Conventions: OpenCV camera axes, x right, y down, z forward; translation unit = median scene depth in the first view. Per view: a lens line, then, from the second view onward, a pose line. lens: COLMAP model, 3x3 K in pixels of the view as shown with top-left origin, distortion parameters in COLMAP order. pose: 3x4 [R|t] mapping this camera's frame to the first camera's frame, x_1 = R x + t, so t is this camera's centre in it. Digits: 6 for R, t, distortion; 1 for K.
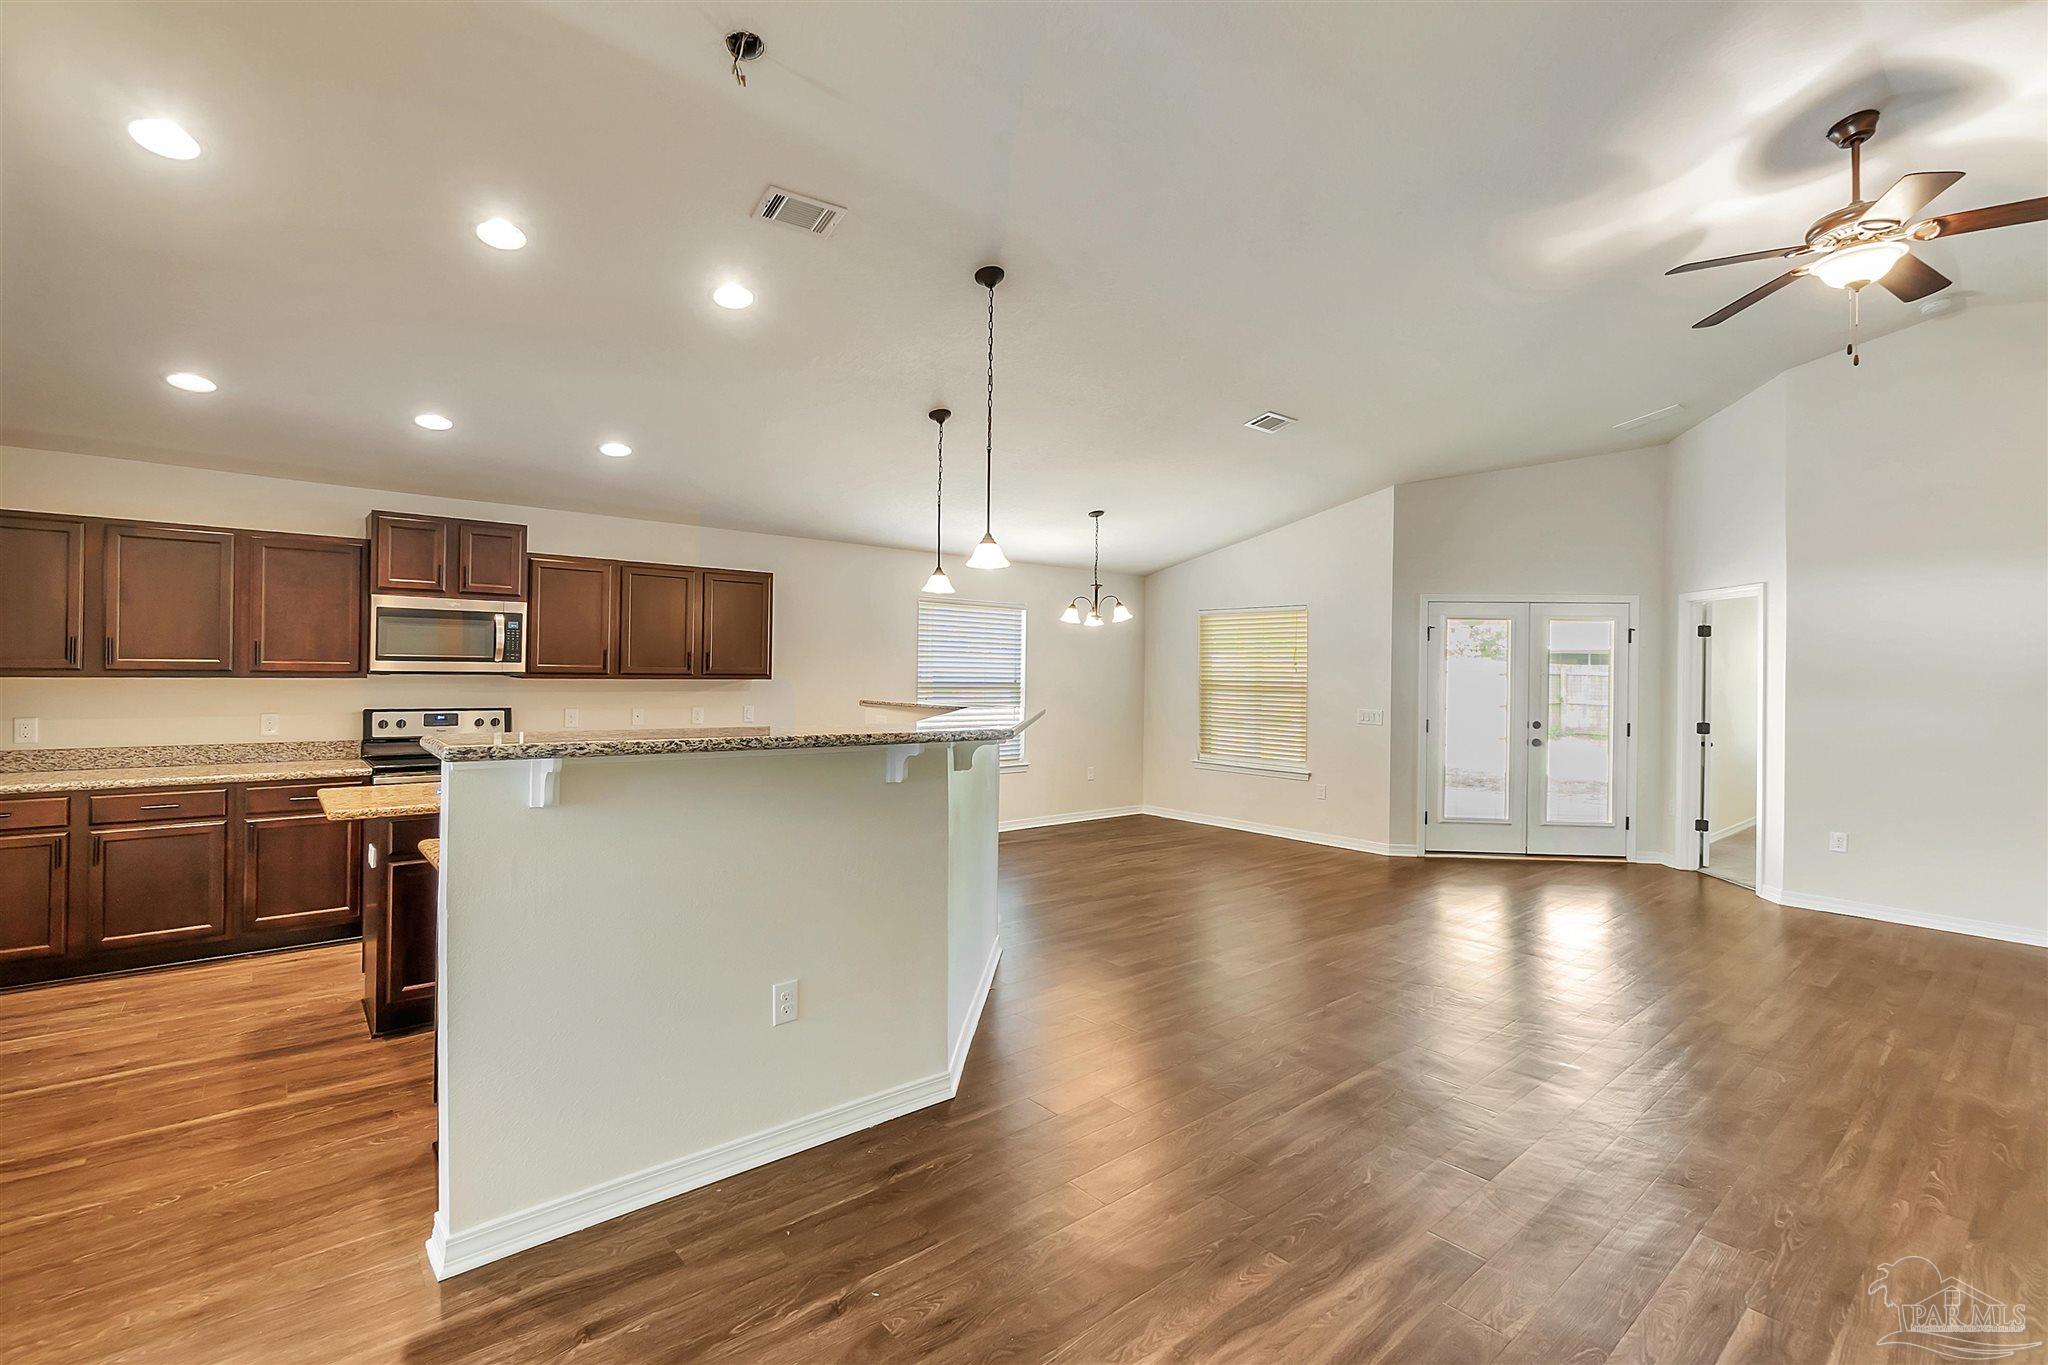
lens RADIAL K [[894.1, 0, 985.3], [0, 894.1, 672.9], [0, 0, 1]] dist [-0.004350, -0.002536]
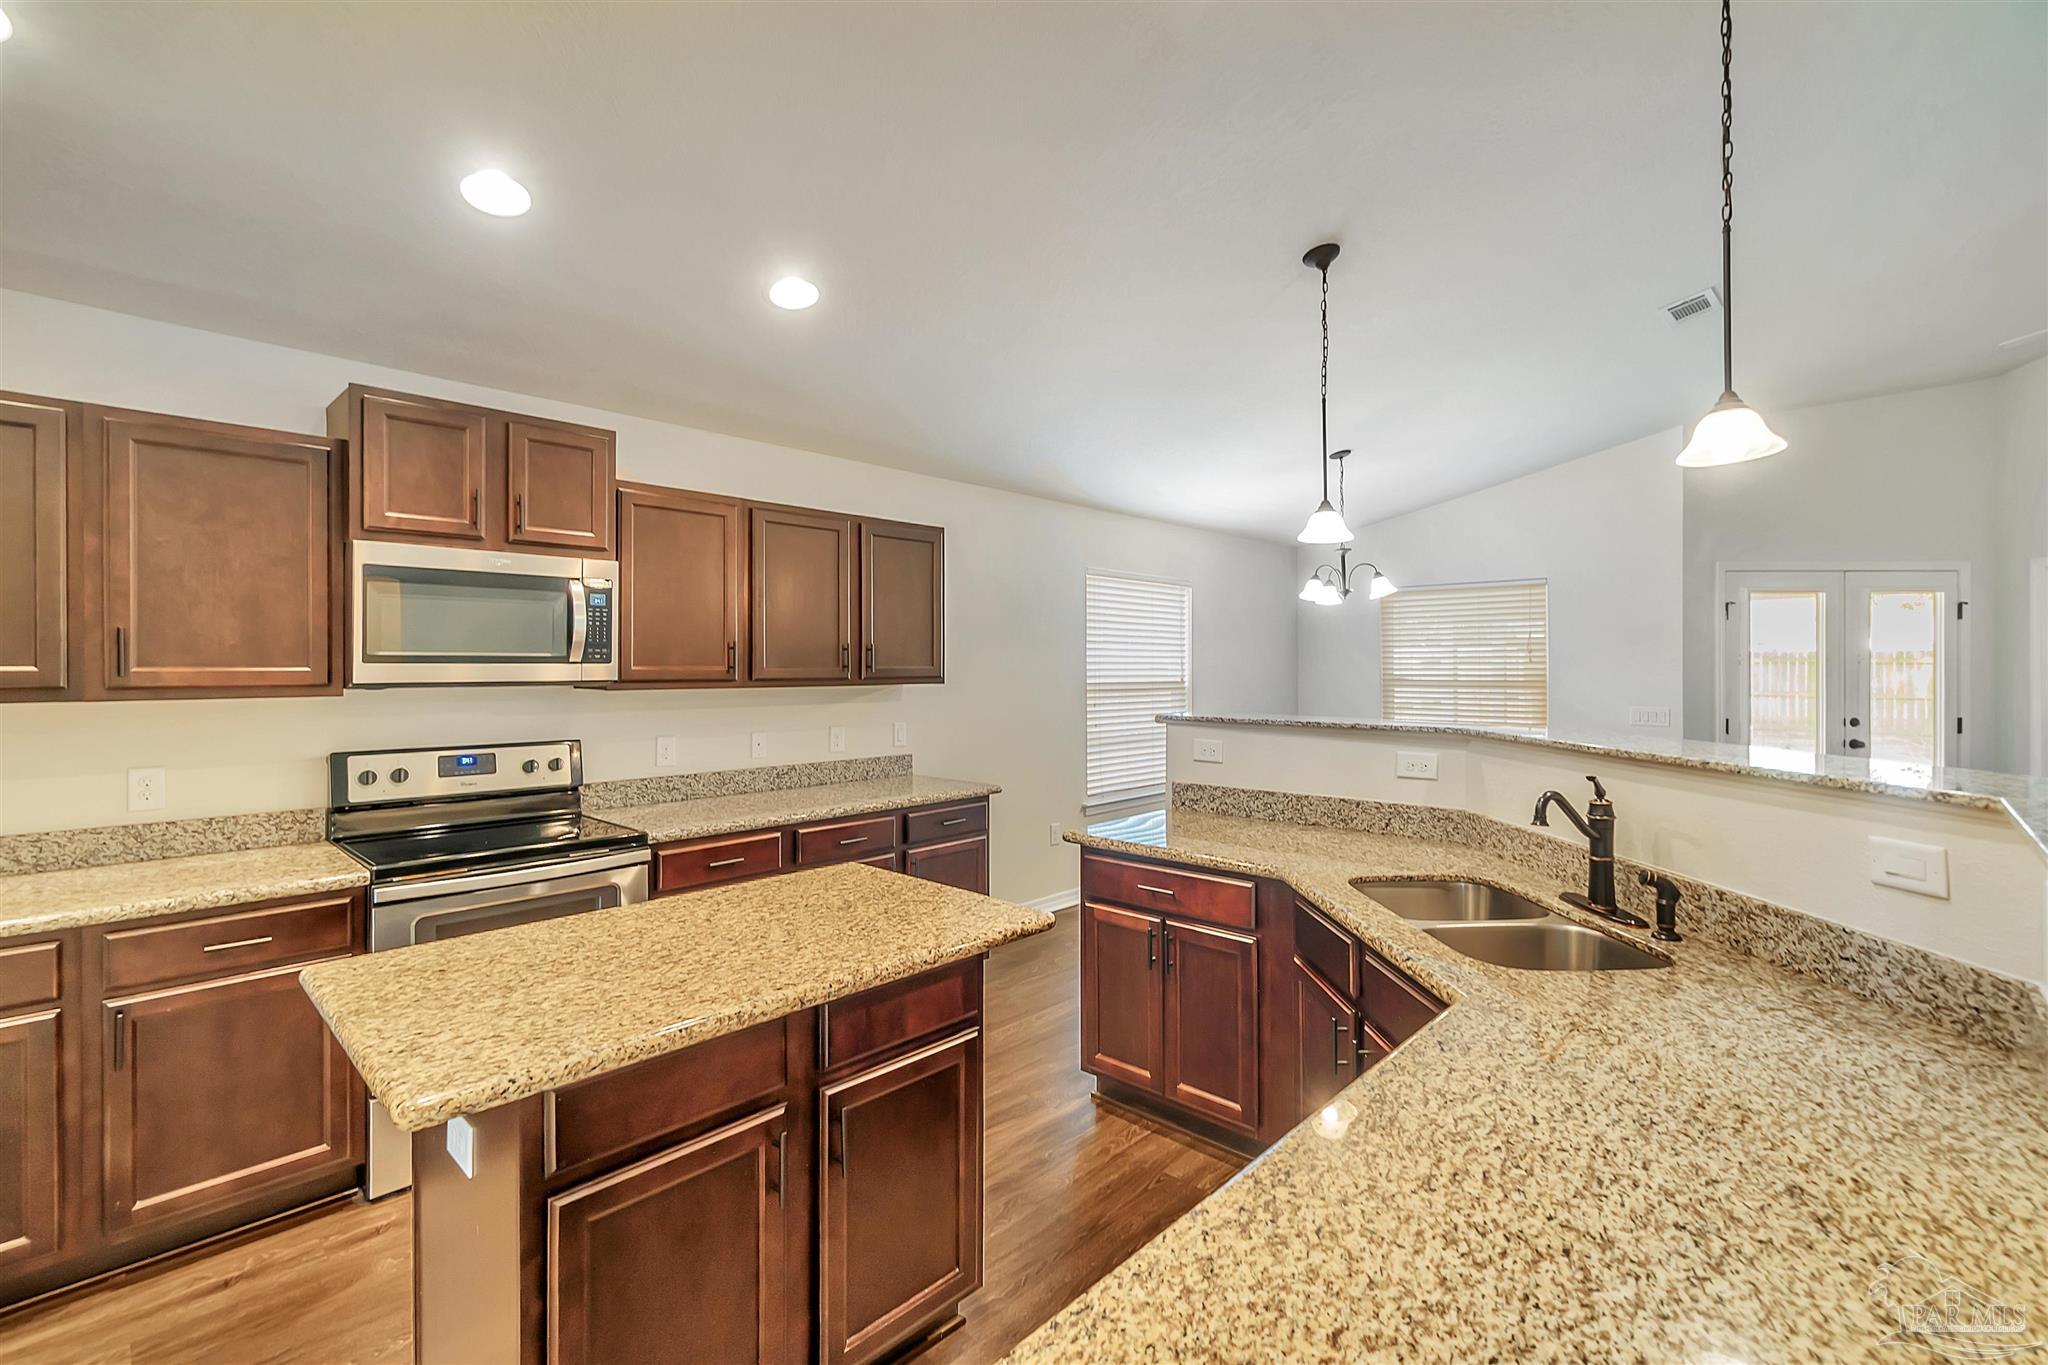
lens RADIAL K [[894.1, 0, 1010.3], [0, 894.1, 672.3], [0, 0, 1]] dist [-0.004350, -0.002536]
pose [[0.992880, -0.016669, 0.117943, -0.333572], [0.016256, 0.999858, 0.004470, -0.004163], [-0.118000, -0.002521, 0.993010, 0.391037]]
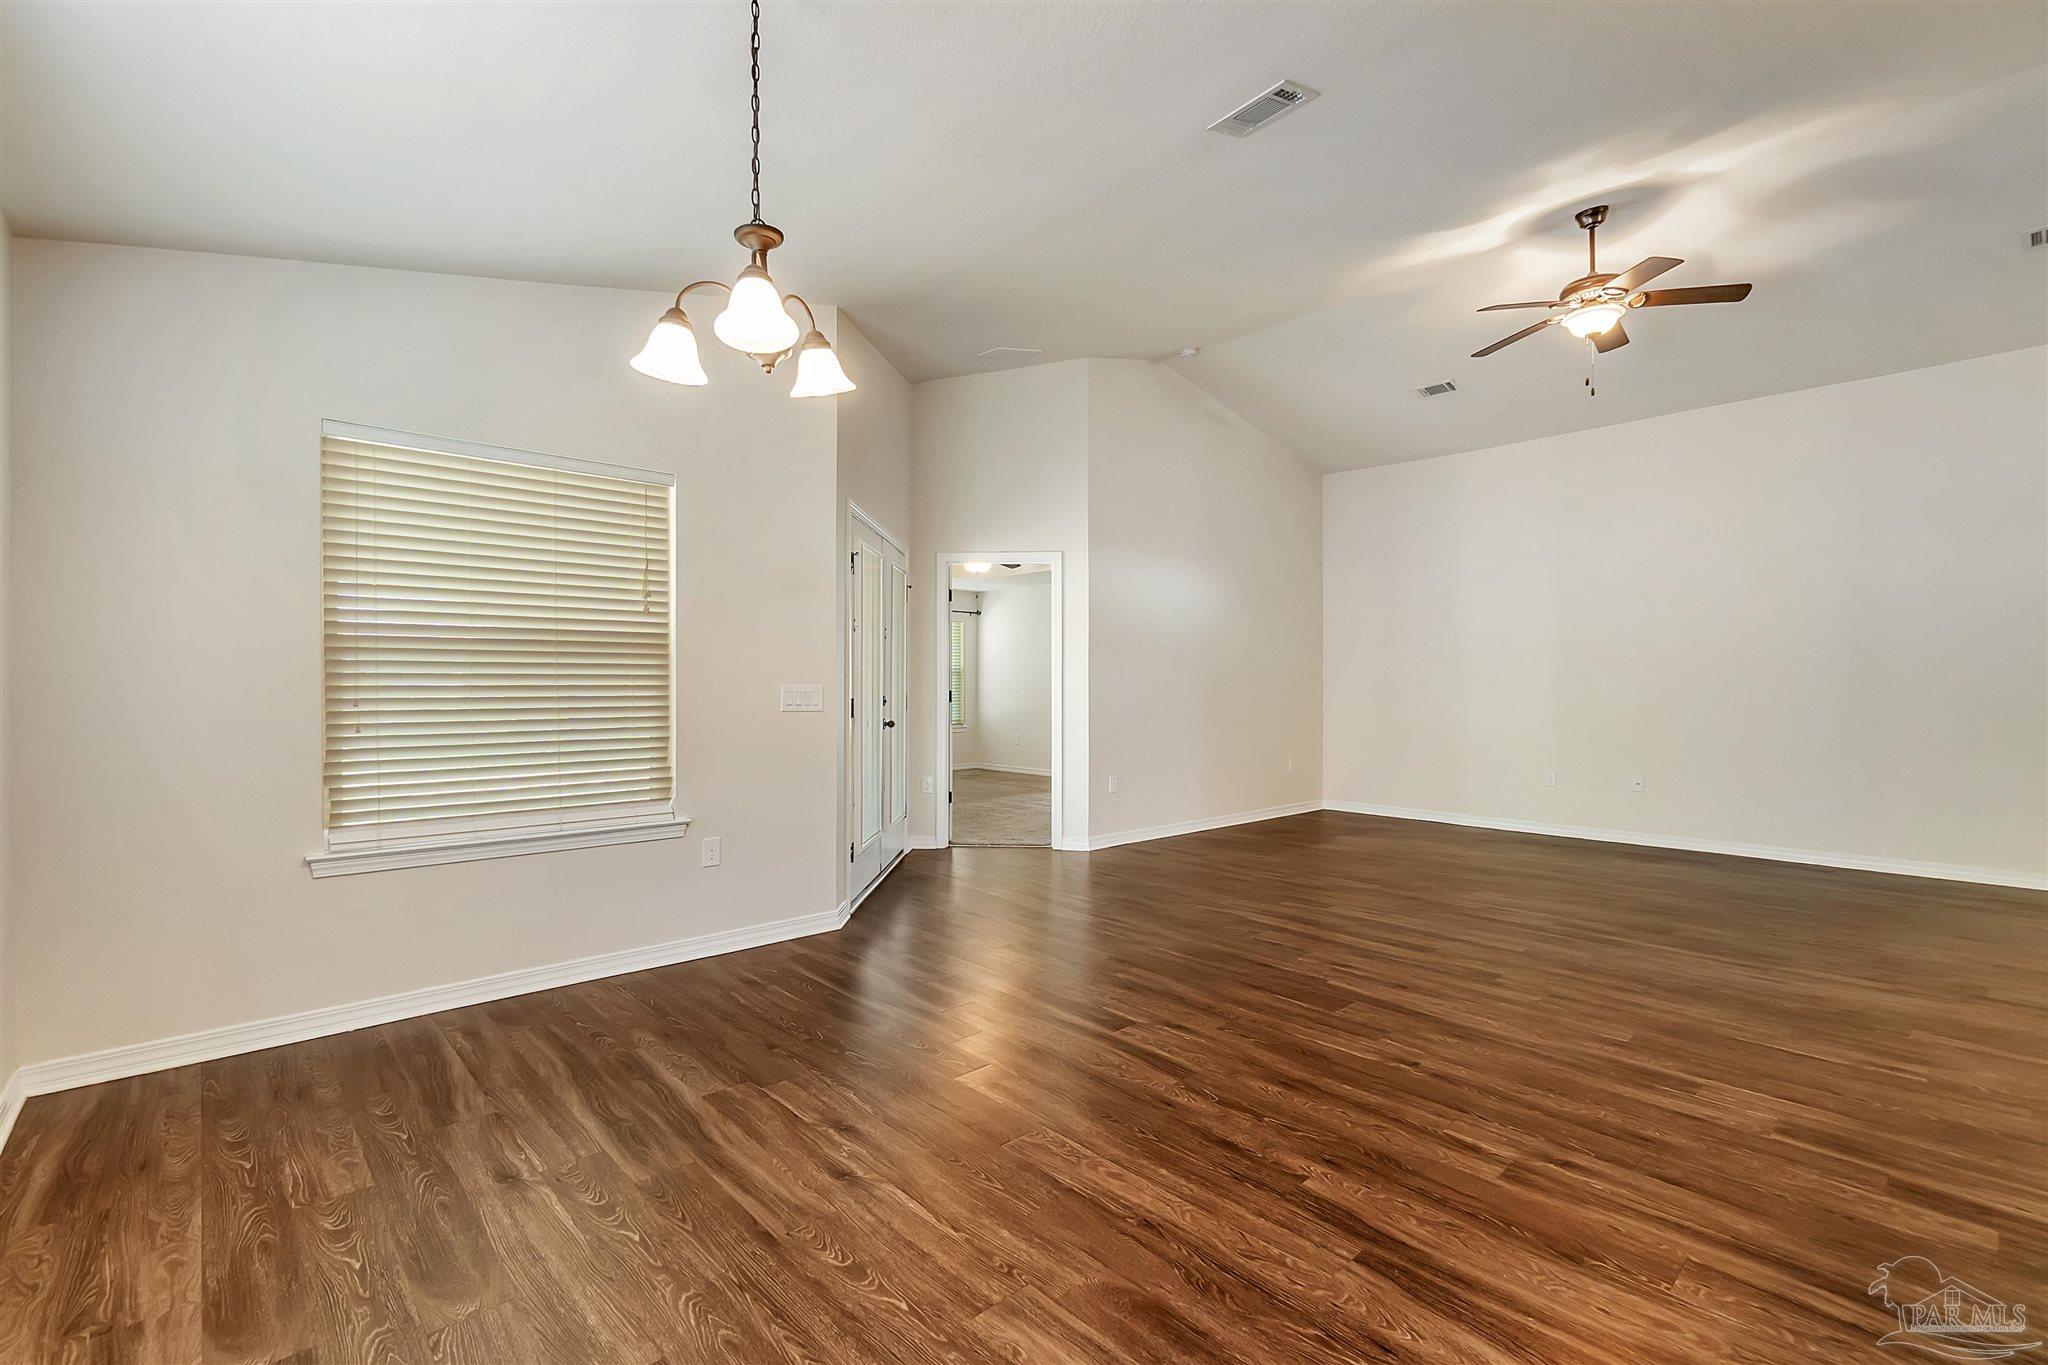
lens RADIAL K [[894.1, 0, 1019.4], [0, 894.1, 689.0], [0, 0, 1]] dist [-0.004350, -0.002536]
pose [[-0.064299, -0.020811, 0.997714, -0.208017], [-0.000933, 0.999783, 0.020794, 0.045254], [-0.997930, 0.000407, -0.064305, 1.279944]]
